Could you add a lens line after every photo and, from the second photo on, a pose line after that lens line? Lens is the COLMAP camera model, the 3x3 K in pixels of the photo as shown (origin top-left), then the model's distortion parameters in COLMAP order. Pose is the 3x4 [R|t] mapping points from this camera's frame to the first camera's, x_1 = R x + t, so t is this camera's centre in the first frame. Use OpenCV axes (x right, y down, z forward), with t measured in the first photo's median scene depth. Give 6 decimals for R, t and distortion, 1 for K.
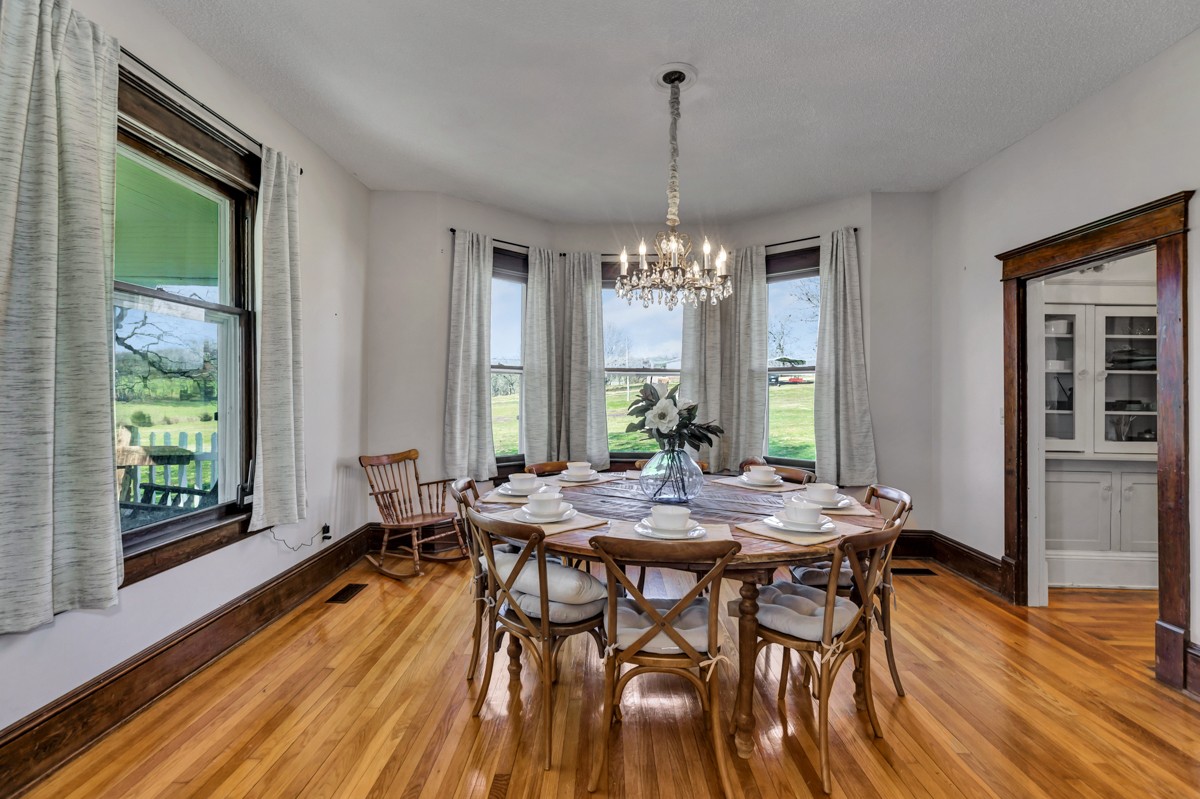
lens RADIAL K [[544.9, 0, 597.9], [0, 544.9, 395.9], [0, 0, 1]] dist [-0.002487, -0.000088]
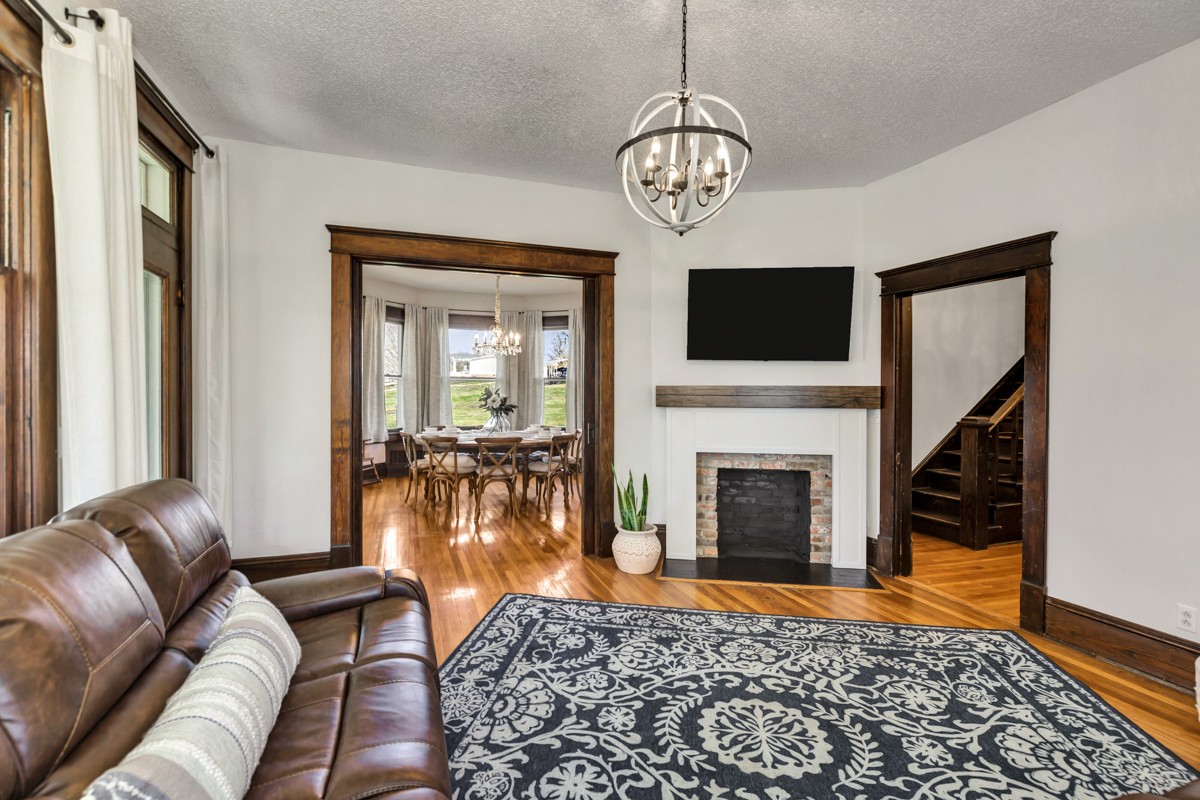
lens RADIAL K [[544.9, 0, 597.9], [0, 544.9, 396.4], [0, 0, 1]] dist [-0.002487, -0.000088]
pose [[0.935168, -0.002913, 0.354193, -0.168196], [0.000460, 0.999975, 0.007008, -0.000955], [-0.354205, -0.006390, 0.935146, -0.788586]]
